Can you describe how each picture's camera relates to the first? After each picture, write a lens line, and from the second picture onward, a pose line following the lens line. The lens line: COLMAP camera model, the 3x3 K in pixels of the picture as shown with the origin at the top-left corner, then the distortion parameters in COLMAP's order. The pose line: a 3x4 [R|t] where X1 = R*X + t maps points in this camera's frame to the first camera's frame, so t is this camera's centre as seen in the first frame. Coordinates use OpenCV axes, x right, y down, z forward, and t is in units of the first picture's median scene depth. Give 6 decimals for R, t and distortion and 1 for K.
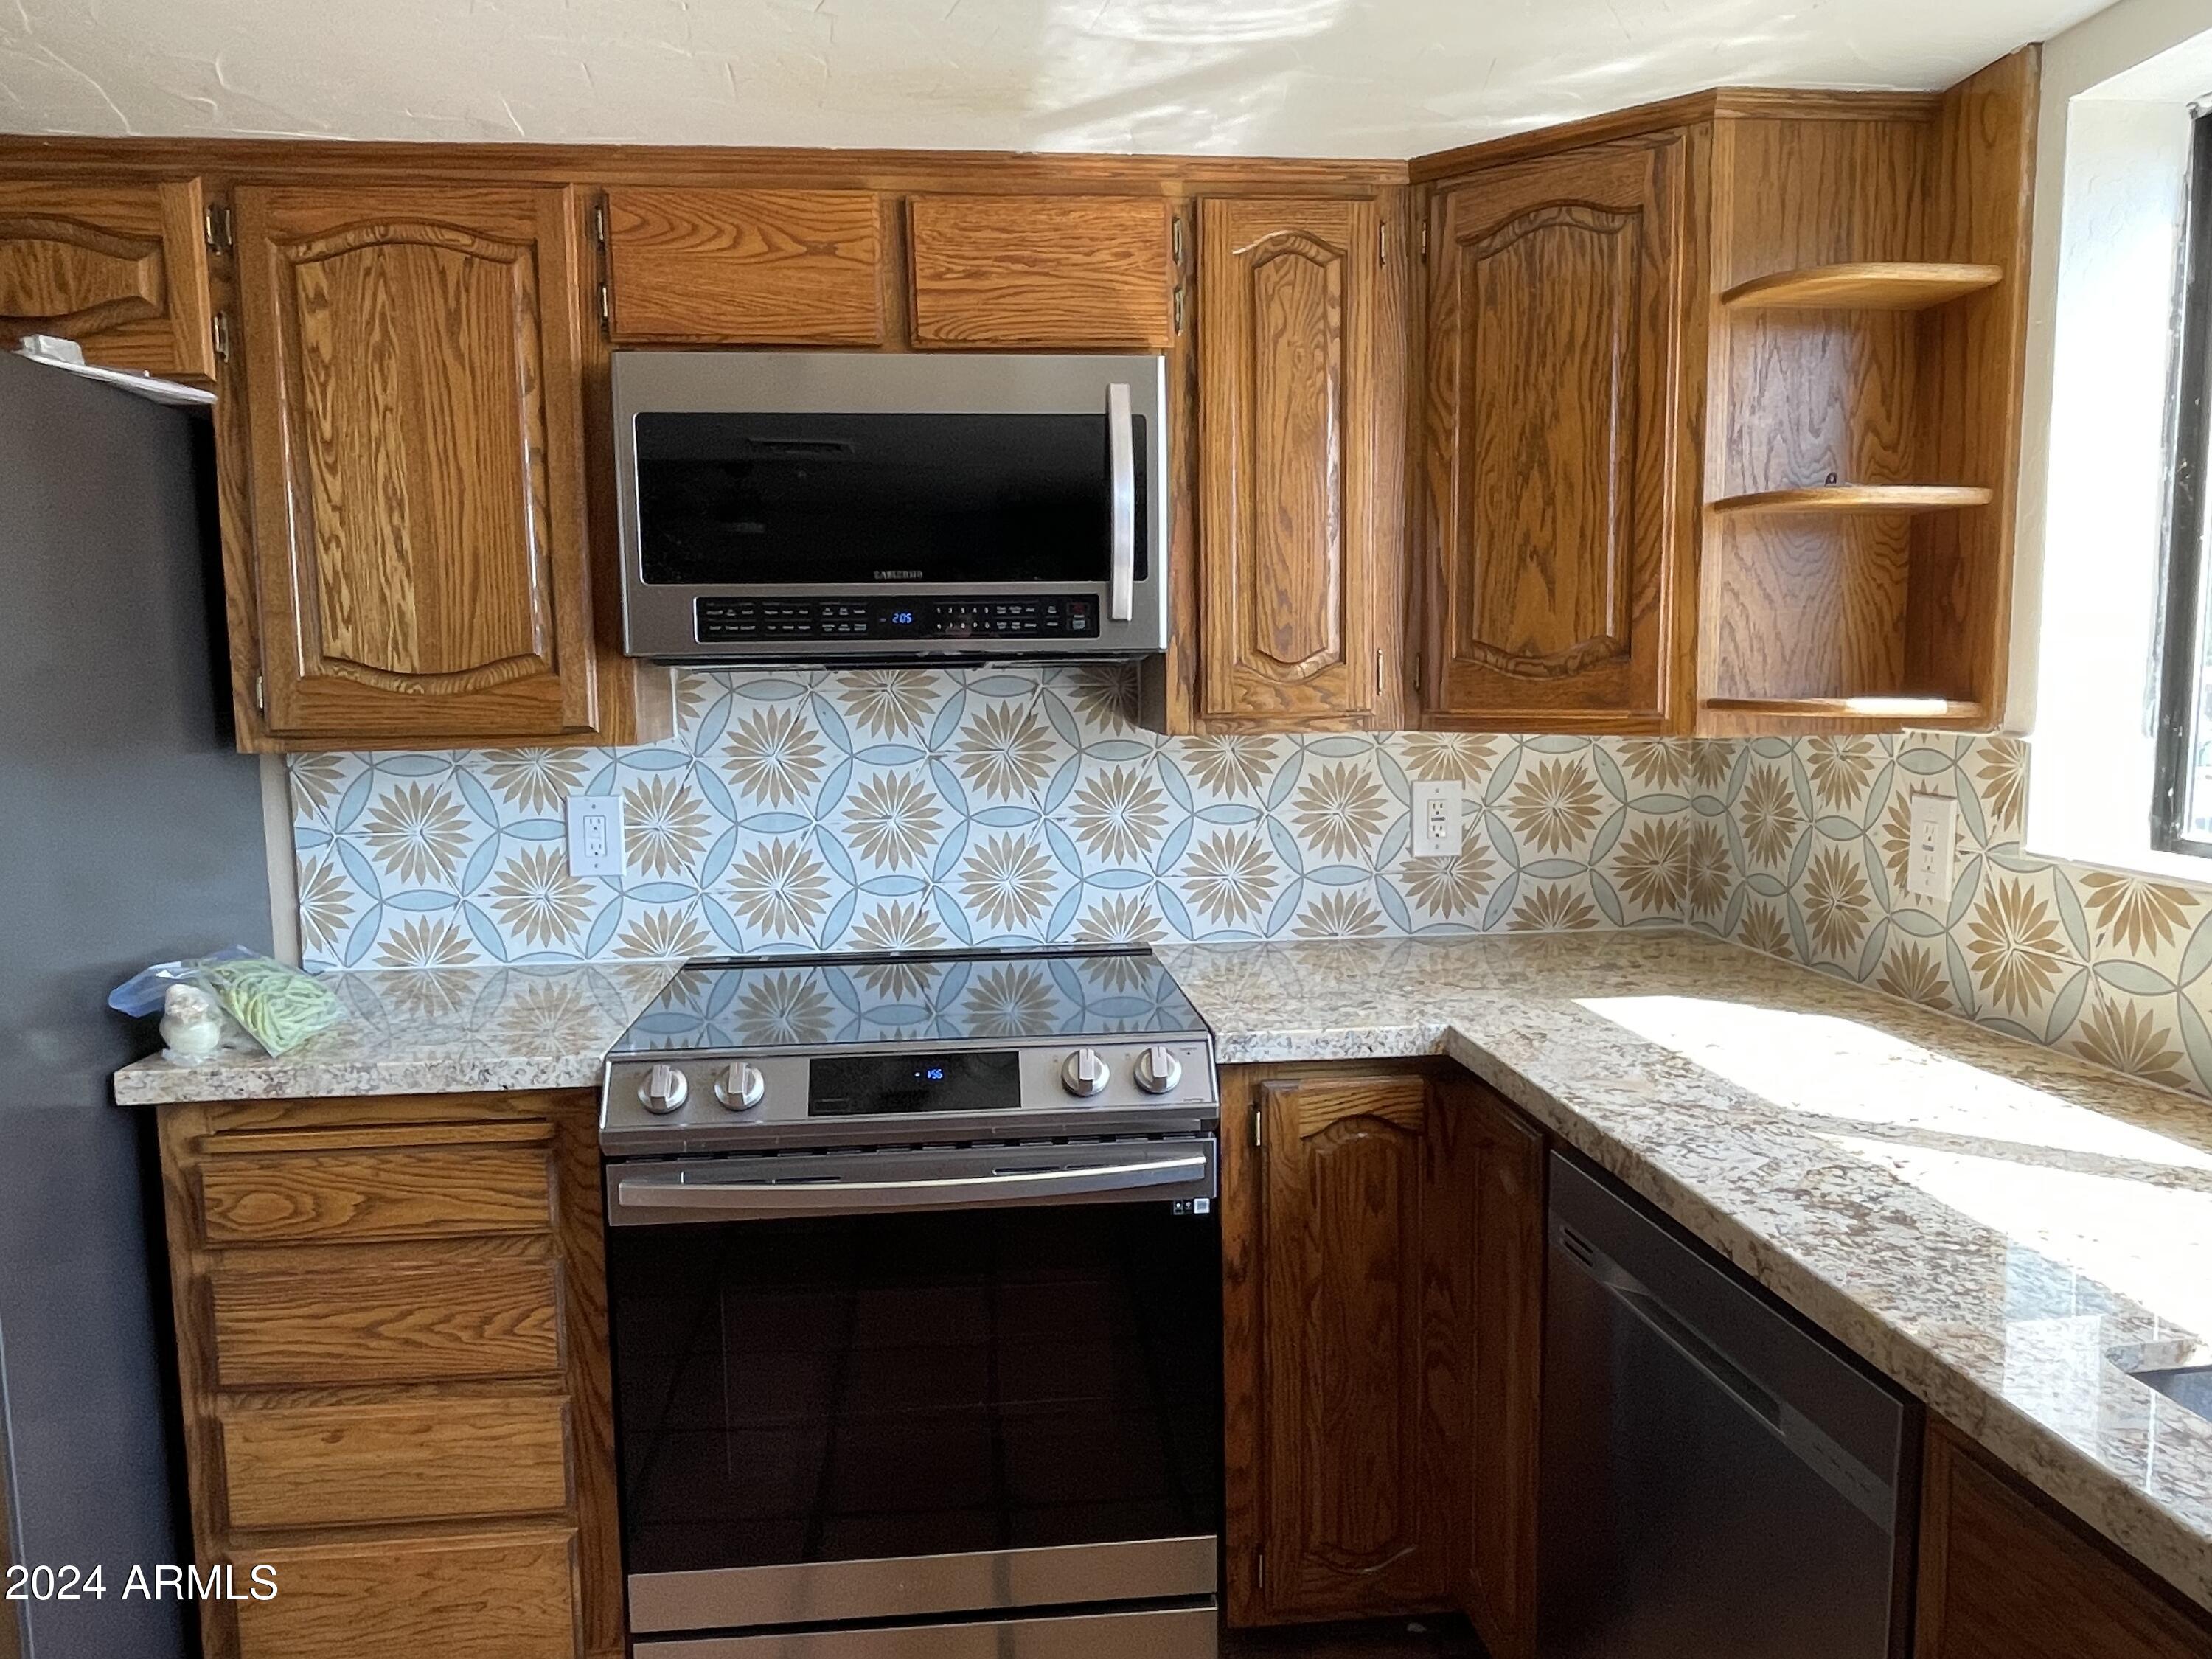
lens RADIAL K [[1508.2, 0, 1101.8], [0, 1508.2, 834.9], [0, 0, 1]] dist [-0.008628, 0.000399]
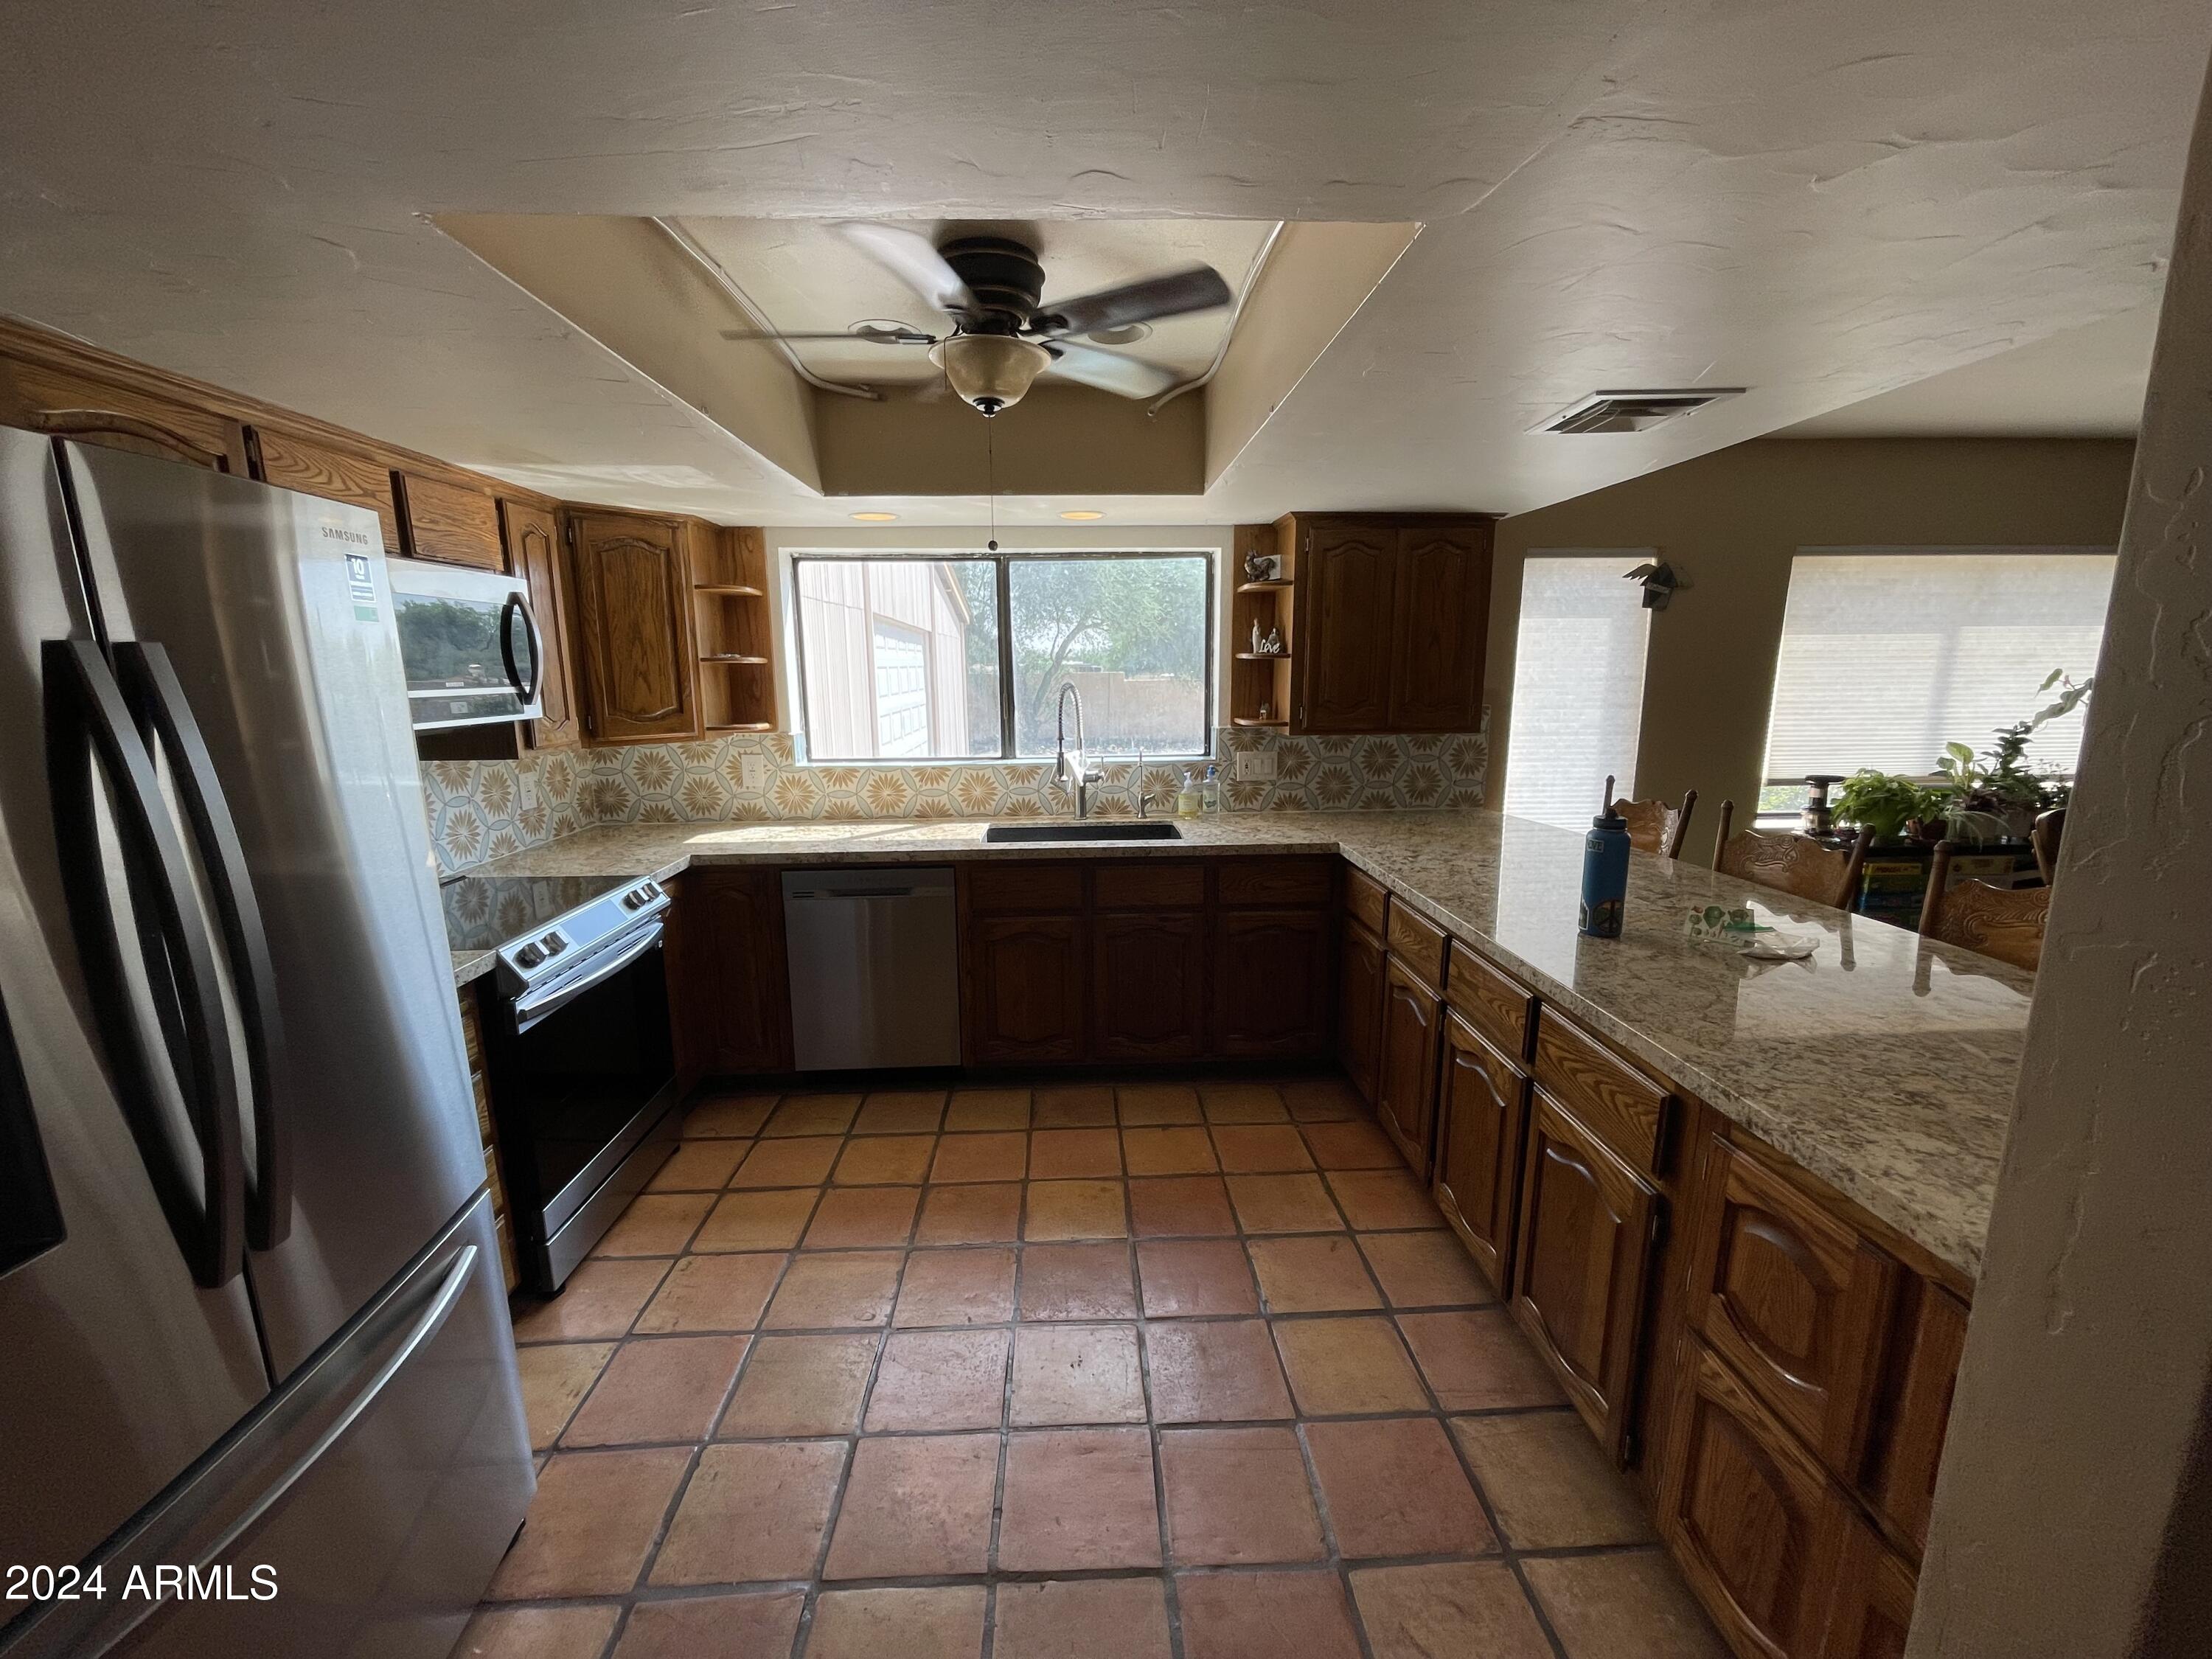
lens RADIAL K [[884.2, 0, 1105.3], [0, 884.2, 839.2], [0, 0, 1]] dist [0.001123, 0.000277]
pose [[0.070741, -0.180556, 0.981018, -1.055990], [0.113916, 0.978509, 0.171880, -0.073039], [-0.990969, 0.099595, 0.089789, 0.105999]]
